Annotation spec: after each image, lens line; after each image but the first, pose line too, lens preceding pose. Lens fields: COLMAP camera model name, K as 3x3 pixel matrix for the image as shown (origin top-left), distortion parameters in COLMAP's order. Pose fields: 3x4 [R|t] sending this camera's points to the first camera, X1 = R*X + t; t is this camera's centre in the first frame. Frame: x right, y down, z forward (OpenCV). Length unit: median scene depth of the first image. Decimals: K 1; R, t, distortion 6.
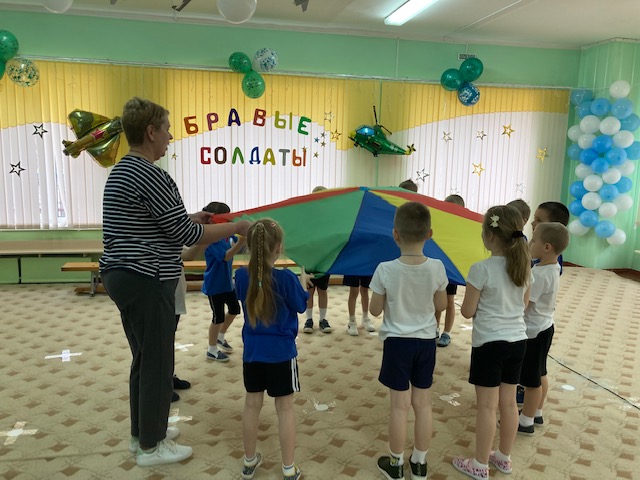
lens RADIAL K [[525.2, 0, 325.1], [0, 525.2, 237.3], [0, 0, 1]] dist [0.032031, -0.050855]
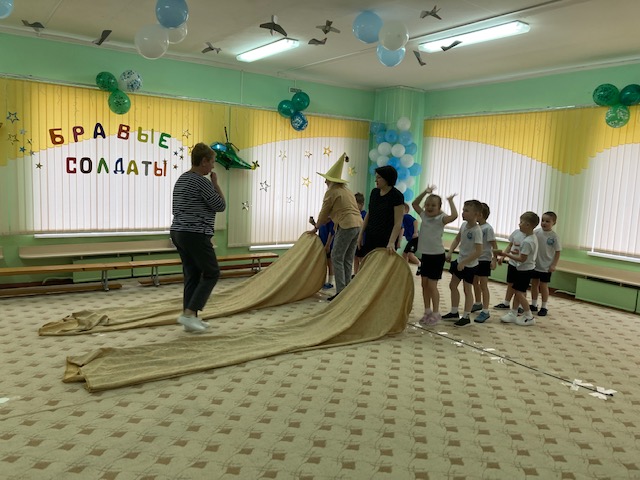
lens RADIAL K [[525.2, 0, 318.4], [0, 525.2, 238.8], [0, 0, 1]] dist [0.032031, -0.050855]
pose [[0.925826, -0.028605, 0.376866, -0.168270], [0.035649, 0.999296, -0.011728, 0.022735], [-0.376265, 0.024293, 0.926194, -0.165220]]
